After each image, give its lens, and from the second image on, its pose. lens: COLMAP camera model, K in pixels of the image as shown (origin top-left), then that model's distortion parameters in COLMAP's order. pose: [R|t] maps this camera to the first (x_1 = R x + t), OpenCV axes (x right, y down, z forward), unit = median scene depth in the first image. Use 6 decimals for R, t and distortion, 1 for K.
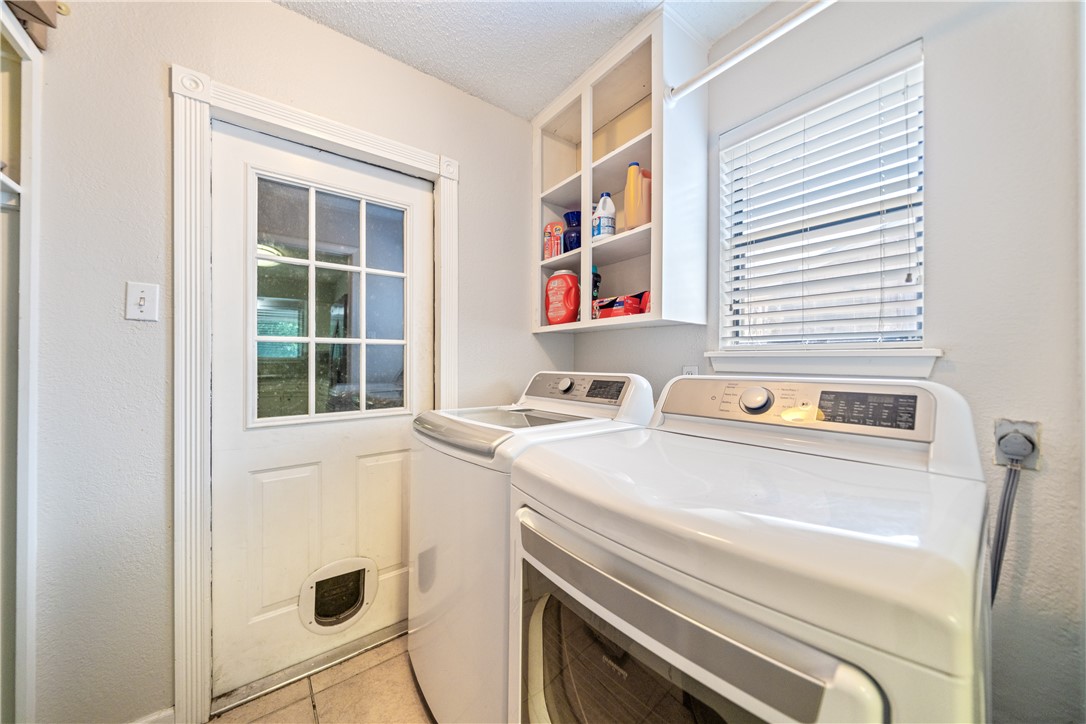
lens RADIAL K [[374.3, 0, 542.0], [0, 374.3, 351.8], [0, 0, 1]] dist [-0.000805, 0.000014]
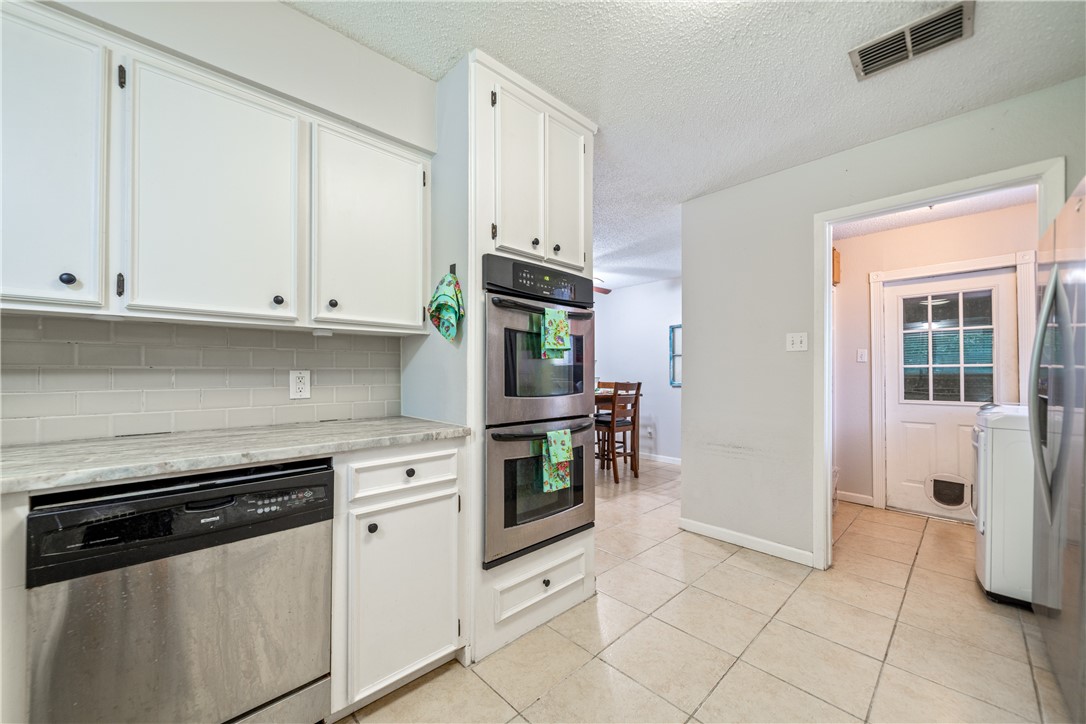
lens RADIAL K [[404.3, 0, 531.2], [0, 404.3, 380.9], [0, 0, 1]] dist [-0.008672, 0.000086]
pose [[0.084308, 0.001580, -0.996438, 1.526085], [0.014895, 0.999885, 0.002845, 0.014084], [0.996328, -0.015082, 0.084275, -1.522144]]
